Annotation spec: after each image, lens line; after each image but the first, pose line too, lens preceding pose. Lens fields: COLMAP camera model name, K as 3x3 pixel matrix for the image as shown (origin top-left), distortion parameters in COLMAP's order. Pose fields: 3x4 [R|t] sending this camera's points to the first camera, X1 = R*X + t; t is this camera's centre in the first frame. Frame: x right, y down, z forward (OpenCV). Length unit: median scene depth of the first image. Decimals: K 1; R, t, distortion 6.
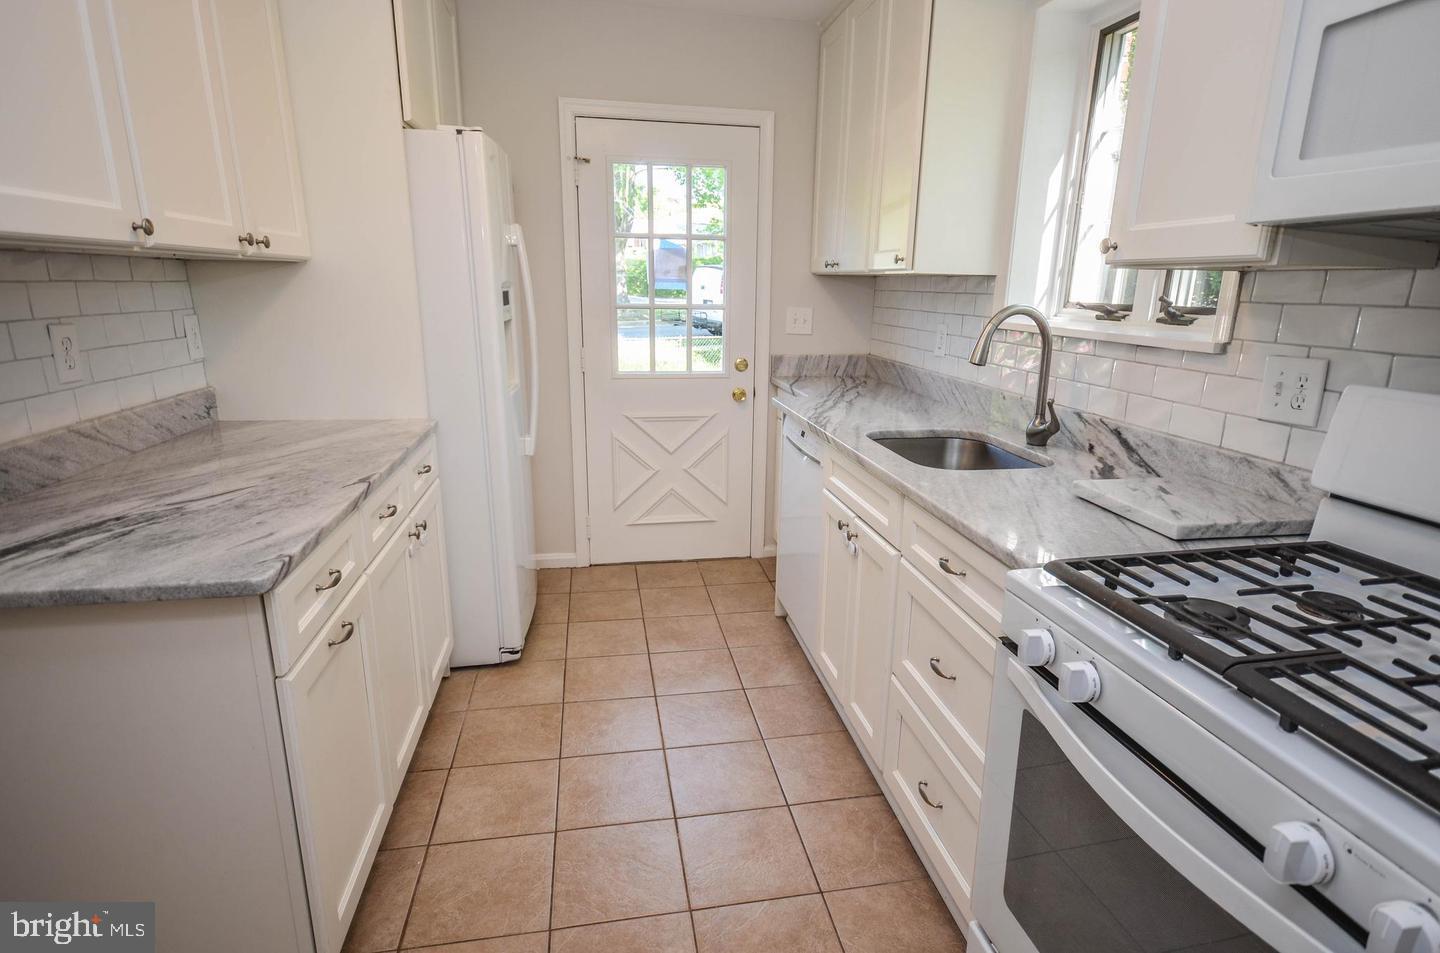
lens RADIAL K [[746.7, 0, 761.6], [0, 746.7, 477.0], [0, 0, 1]] dist [0.007362, 0.000770]
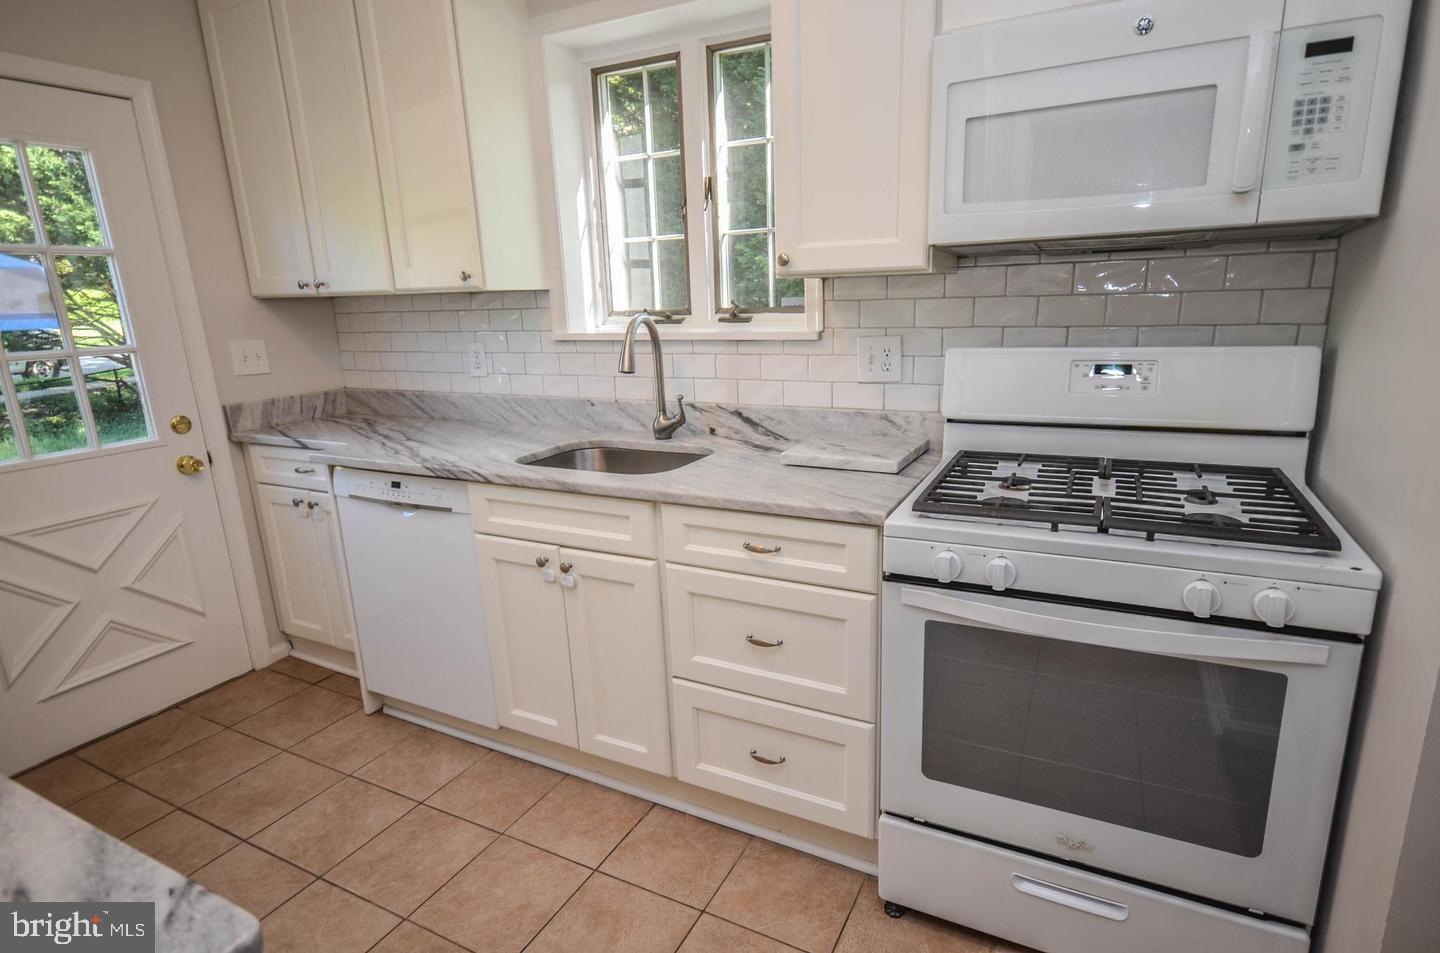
lens RADIAL K [[740.0, 0, 720.0], [0, 740.0, 476.5], [0, 0, 1]] dist [0.003137, 0.000730]
pose [[0.626406, -0.224240, 0.746547, -0.415994], [0.237104, 0.967160, 0.091558, -0.069731], [-0.742562, 0.119656, 0.659003, 0.220462]]
